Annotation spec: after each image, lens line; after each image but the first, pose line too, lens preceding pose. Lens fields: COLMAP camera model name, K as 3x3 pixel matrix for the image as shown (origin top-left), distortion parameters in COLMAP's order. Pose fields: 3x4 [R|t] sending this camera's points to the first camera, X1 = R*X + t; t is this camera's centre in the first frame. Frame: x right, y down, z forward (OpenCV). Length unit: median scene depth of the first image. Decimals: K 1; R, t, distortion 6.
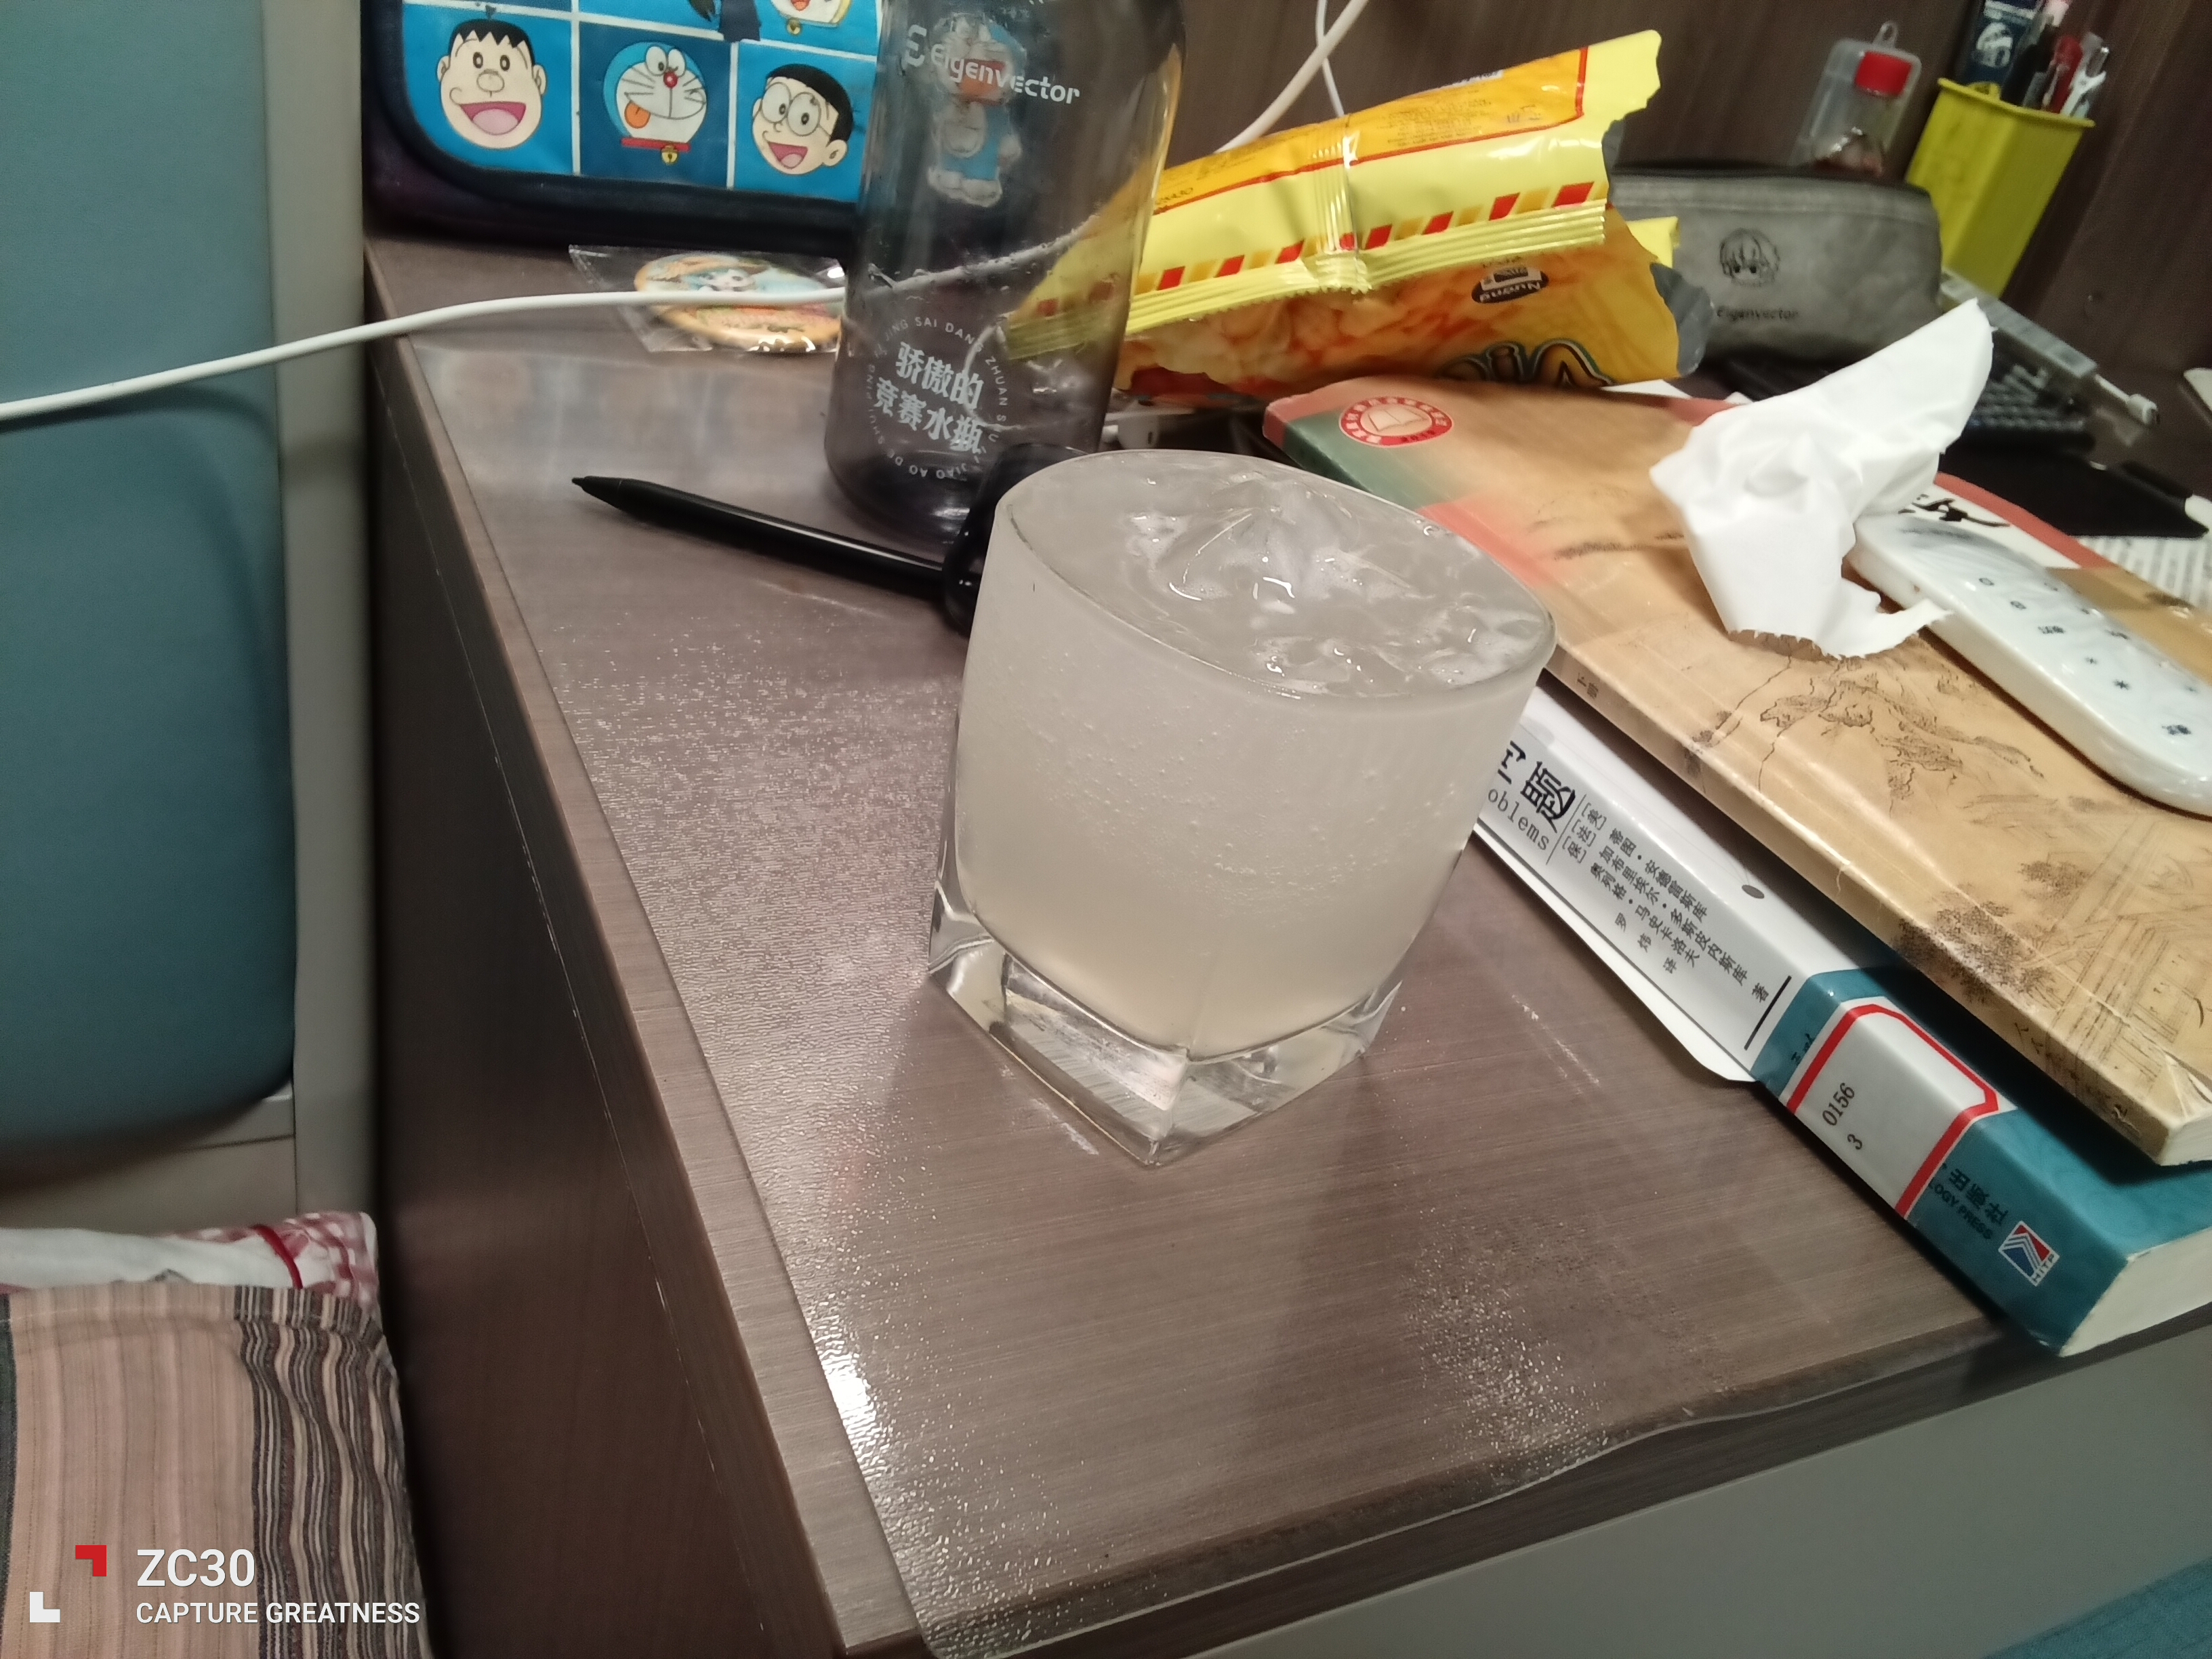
lens RADIAL K [[1779.9, 0, 1106.0], [0, 1779.9, 829.5], [0, 0, 1]] dist [0.110854, -0.201488]
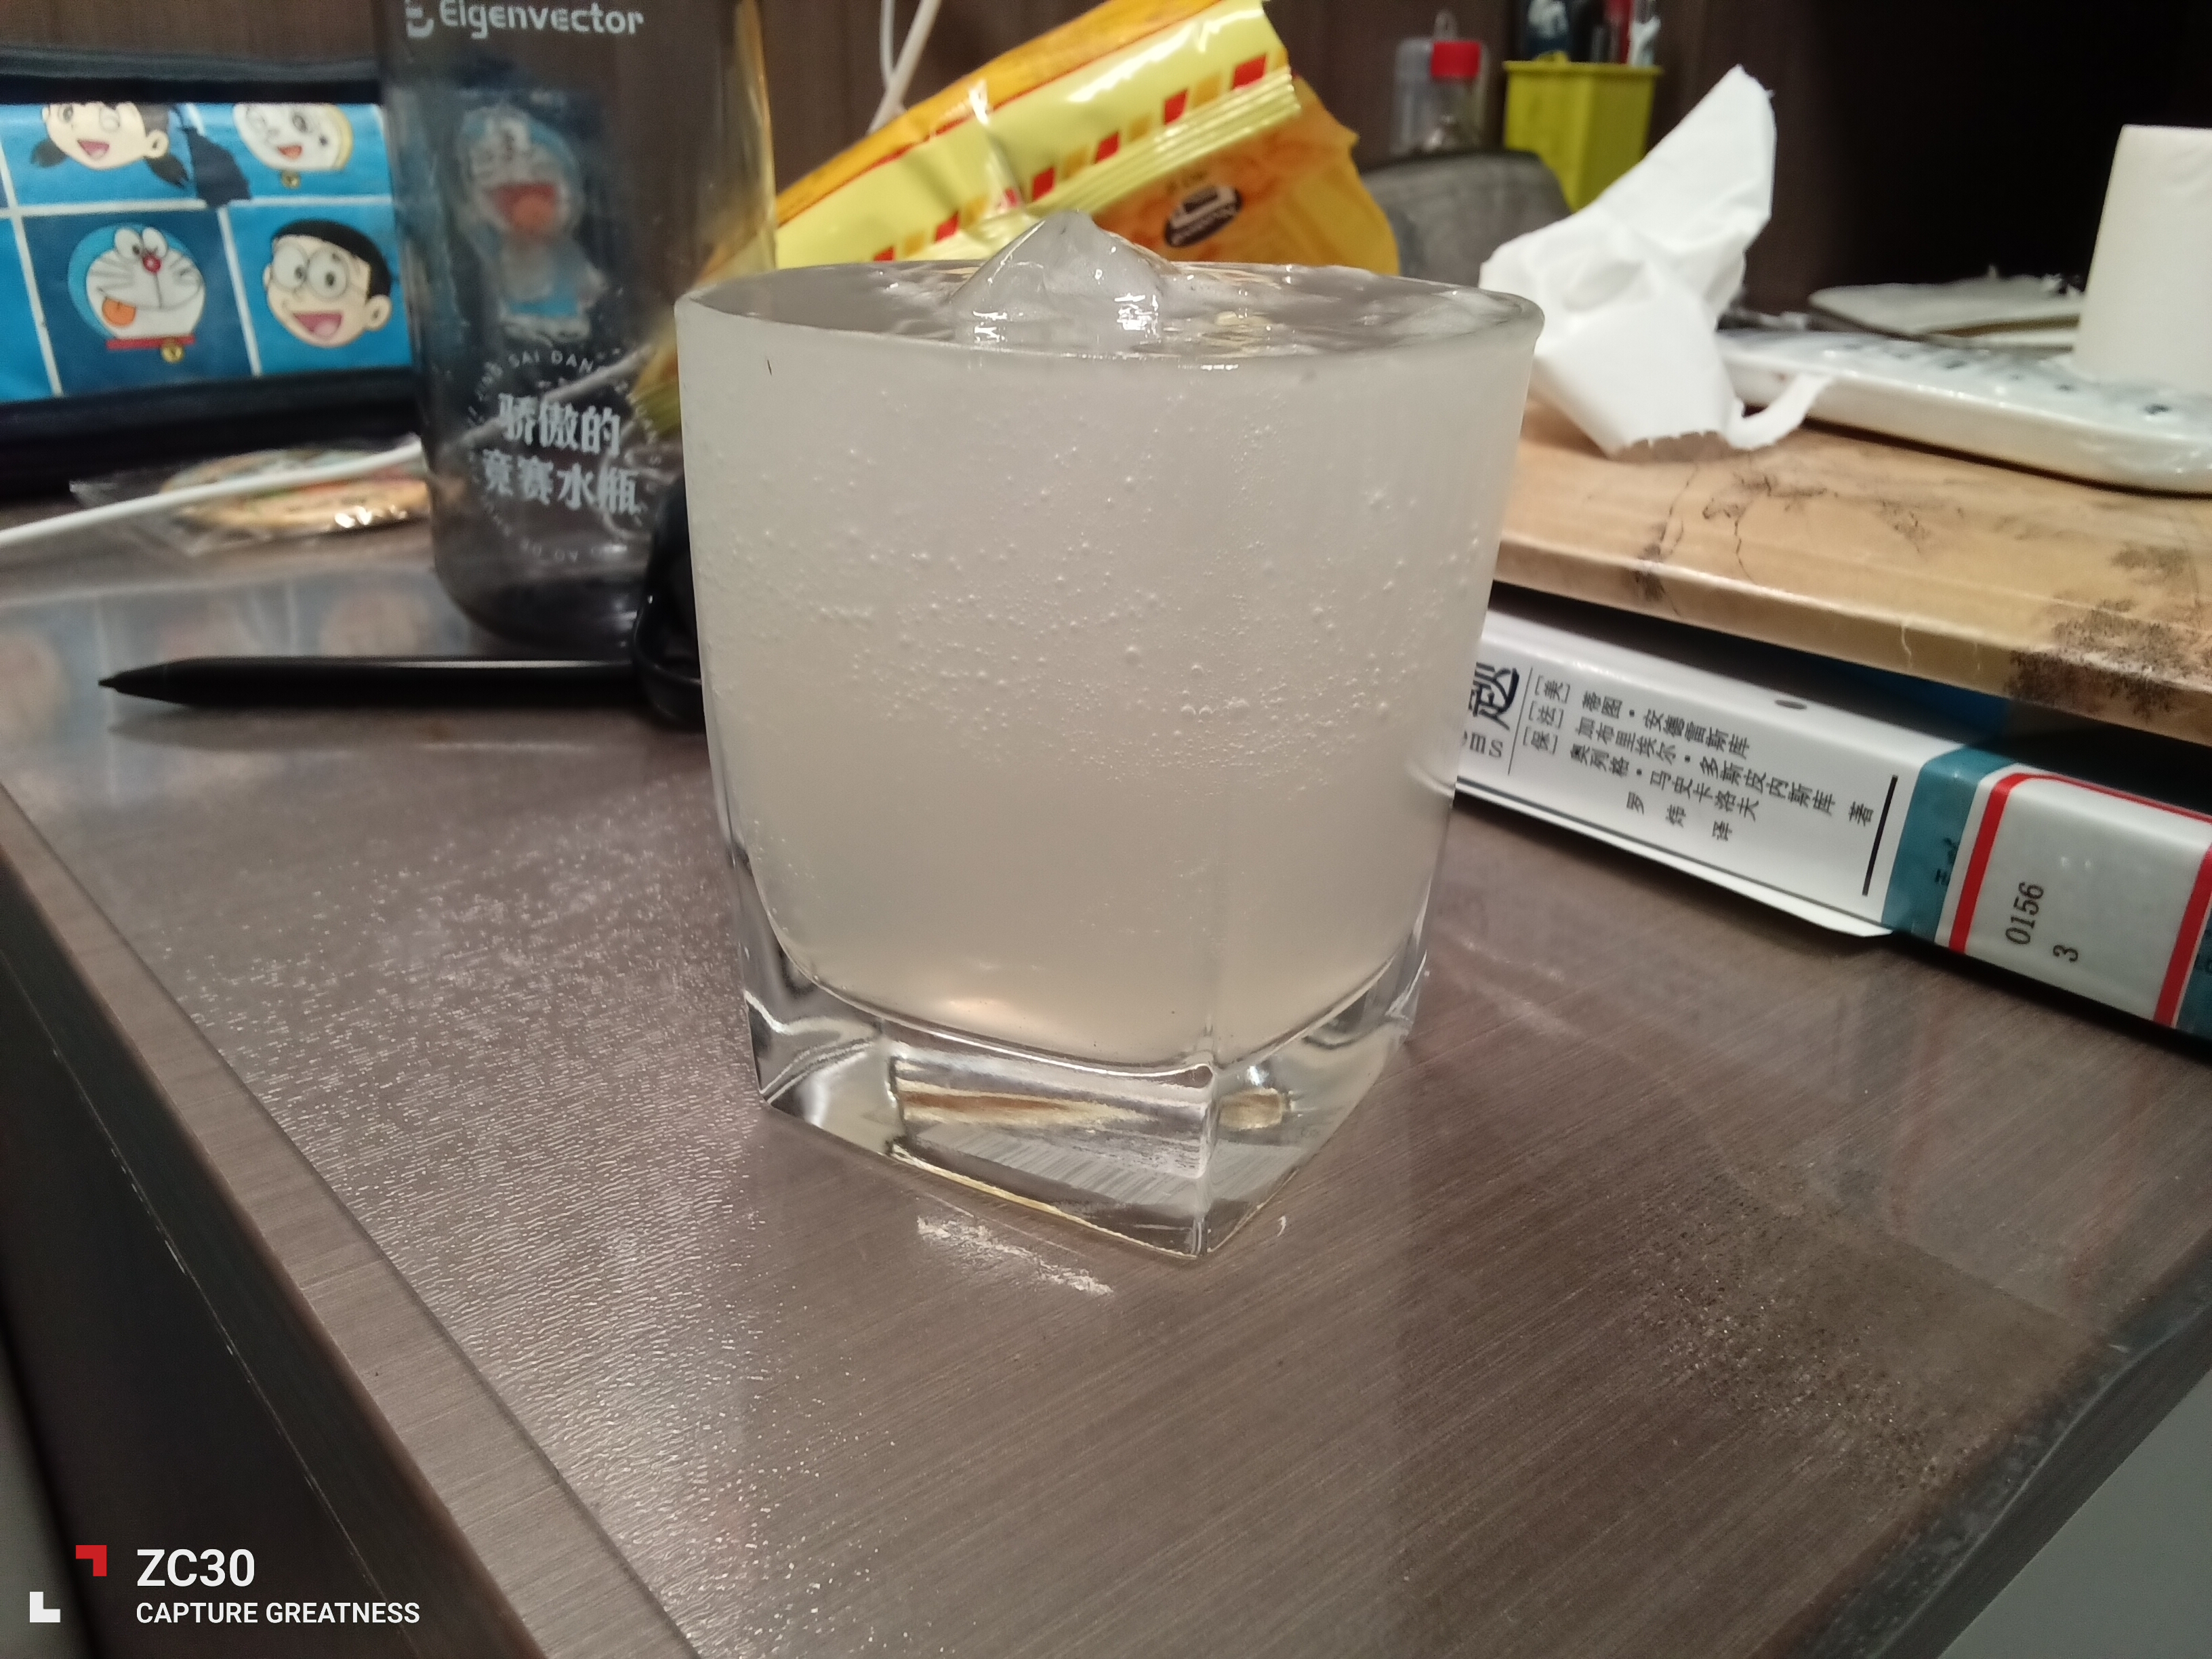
lens RADIAL K [[1785.6, 0, 1106.0], [0, 1785.6, 829.5], [0, 0, 1]] dist [0.093372, -0.159368]
pose [[0.947996, -0.272996, 0.163639, -0.045612], [0.293794, 0.948312, -0.119960, 0.075201], [-0.122432, 0.161798, 0.979200, 0.243276]]
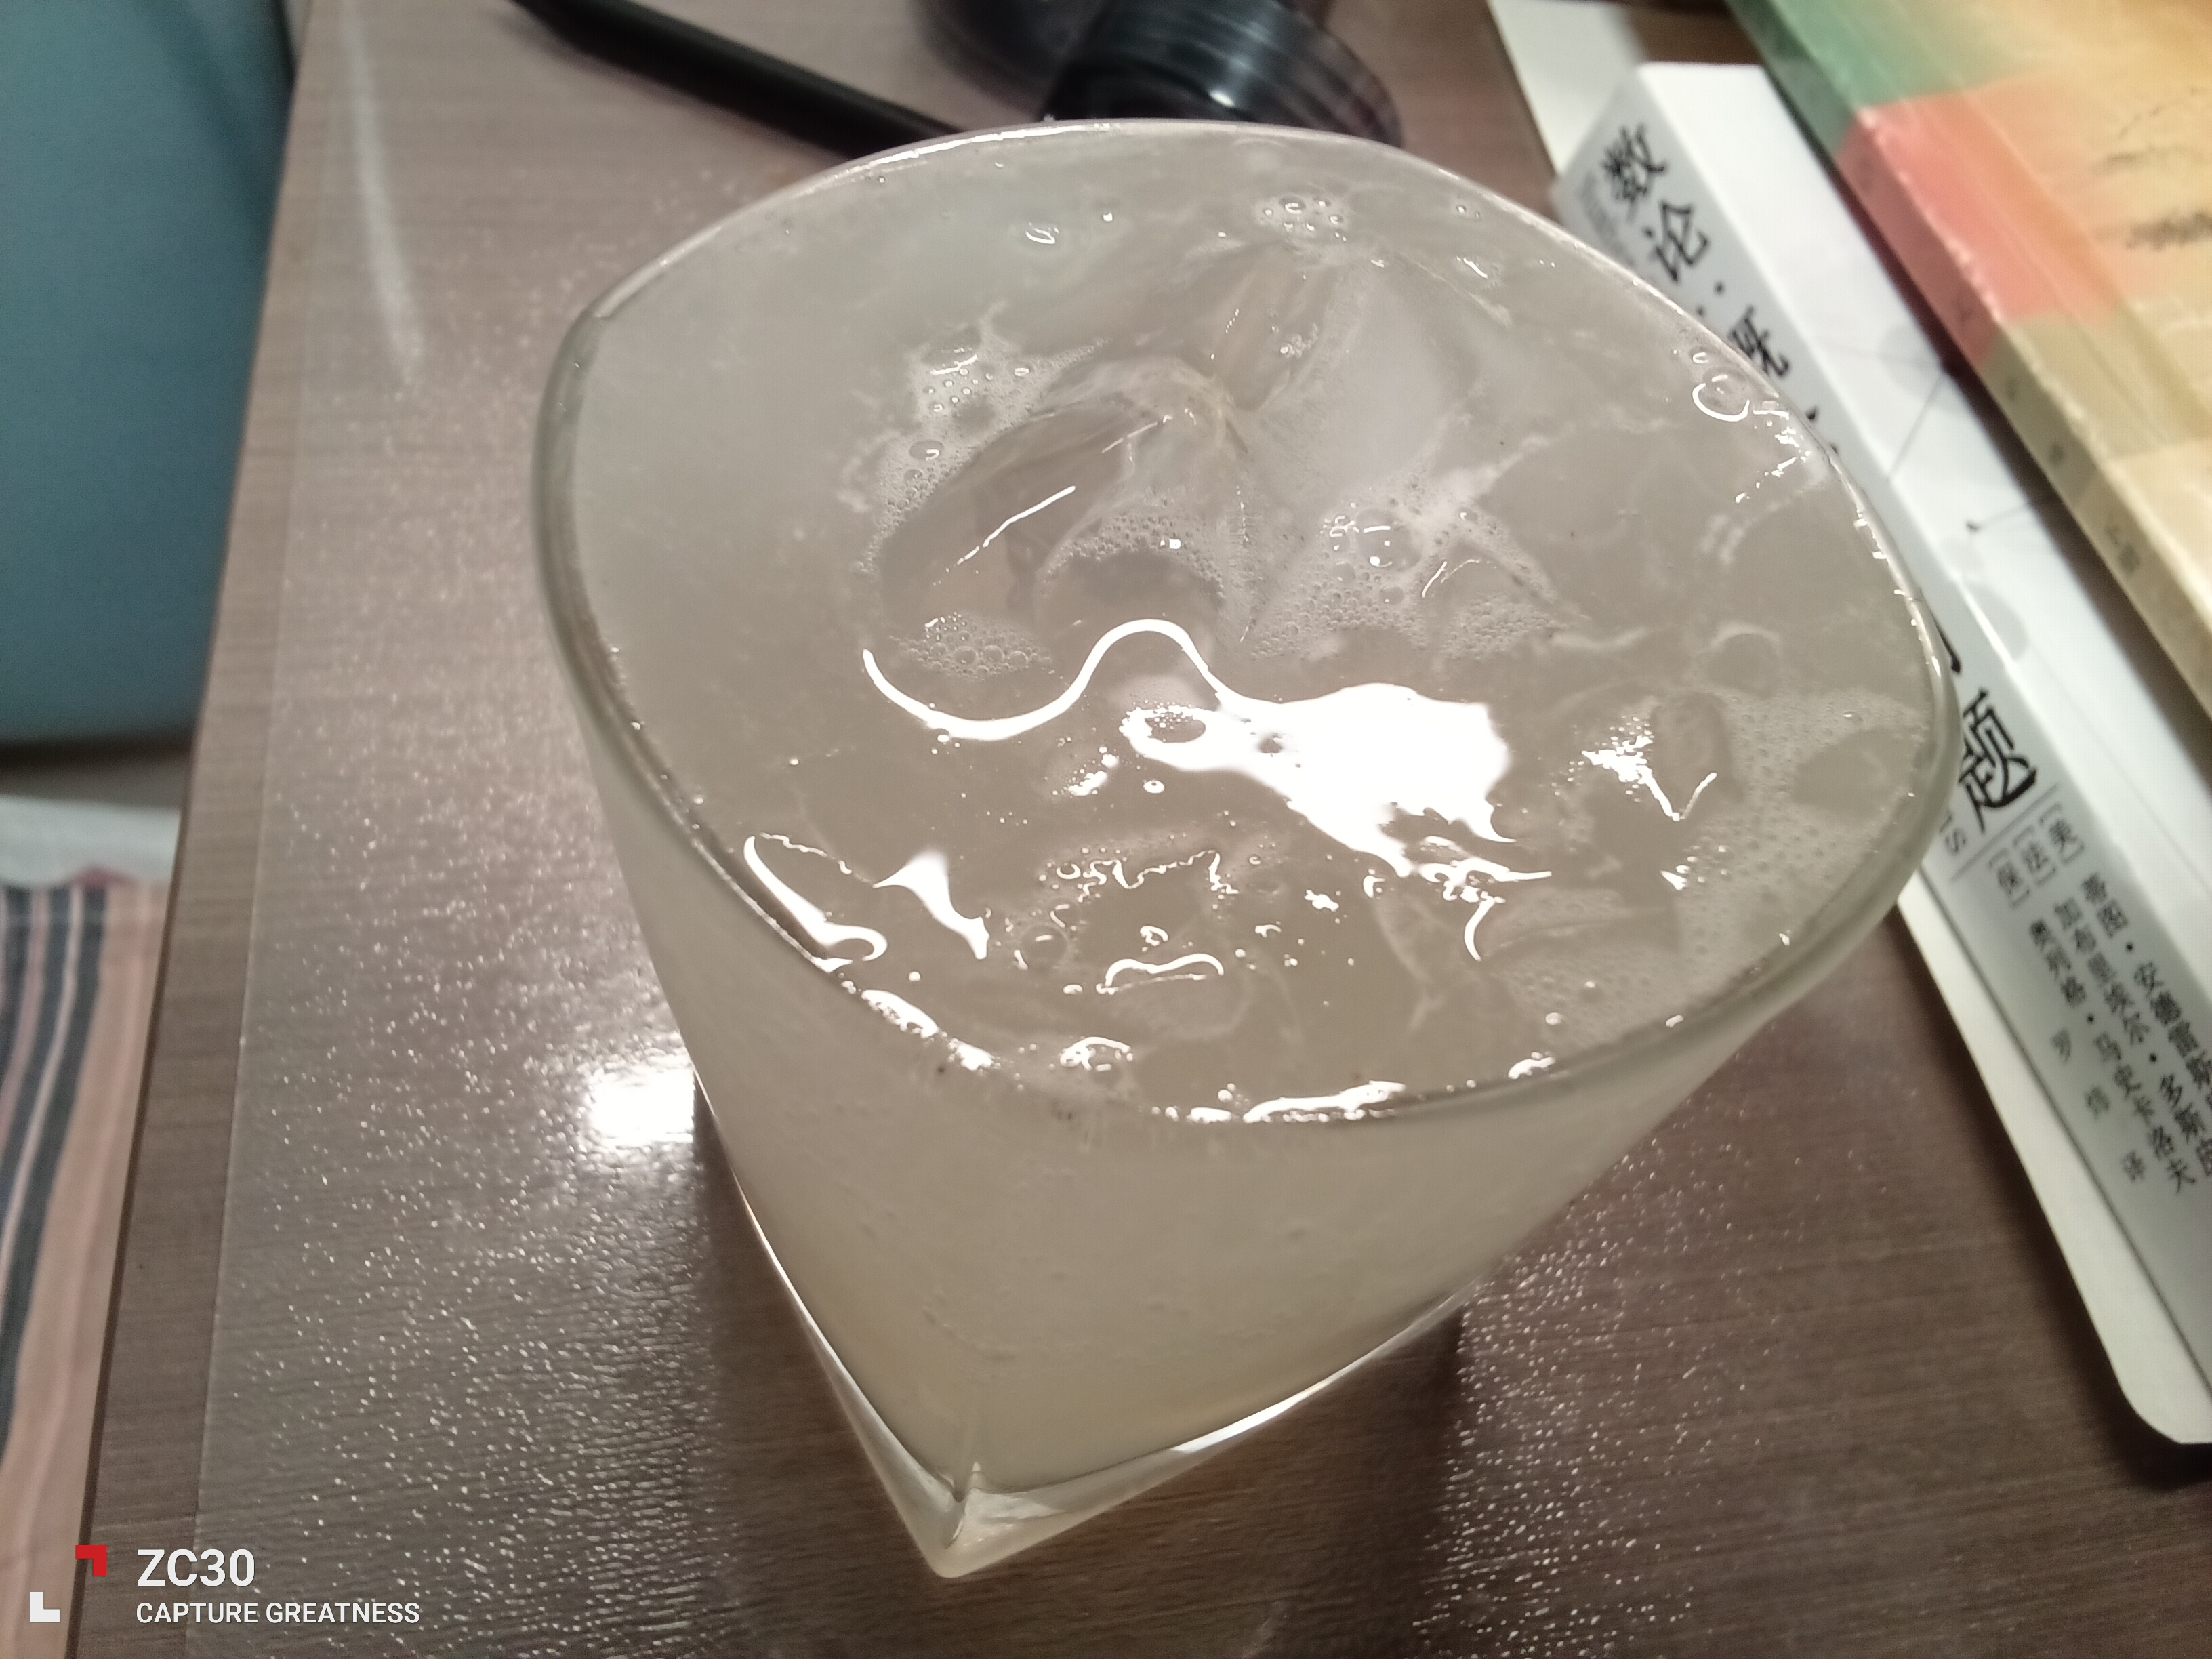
lens RADIAL K [[1798.4, 0, 1106.0], [0, 1798.4, 829.5], [0, 0, 1]] dist [0.077269, -0.137920]
pose [[0.962073, 0.154417, -0.224879, 0.108649], [-0.076543, 0.944053, 0.320789, -0.136561], [0.261833, -0.291410, 0.920067, 0.387906]]
